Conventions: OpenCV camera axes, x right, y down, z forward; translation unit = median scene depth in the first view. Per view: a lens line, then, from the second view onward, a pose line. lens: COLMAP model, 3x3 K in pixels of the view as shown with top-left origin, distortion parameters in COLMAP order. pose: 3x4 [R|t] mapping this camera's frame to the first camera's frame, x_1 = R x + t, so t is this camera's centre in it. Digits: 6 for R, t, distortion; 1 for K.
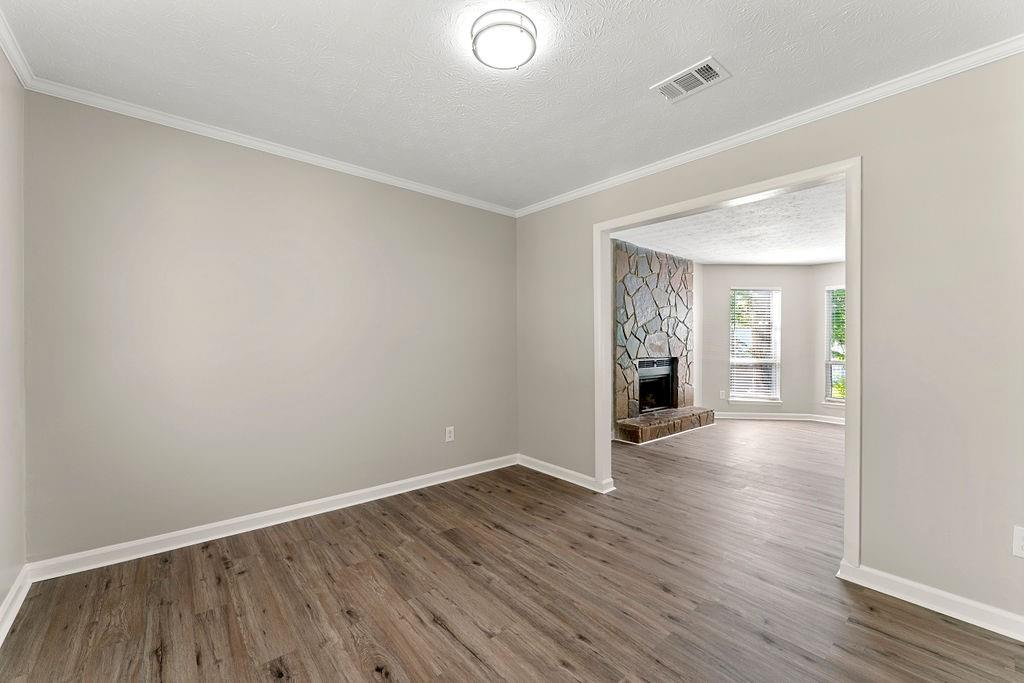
lens RADIAL K [[411.8, 0, 511.3], [0, 411.8, 340.3], [0, 0, 1]] dist [-0.008925, 0.000682]
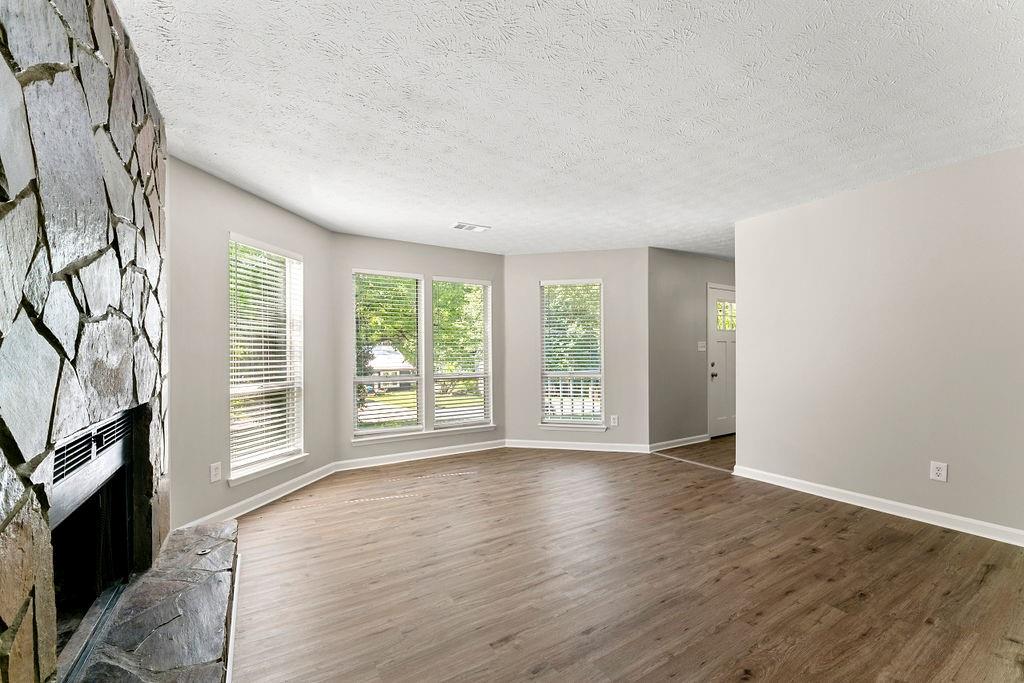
lens RADIAL K [[411.8, 0, 511.5], [0, 411.8, 349.8], [0, 0, 1]] dist [-0.008925, 0.000682]
pose [[0.165878, -0.002822, 0.986142, 0.129970], [0.008983, 0.999959, 0.001351, 0.002304], [-0.986105, 0.008635, 0.165896, 0.613483]]
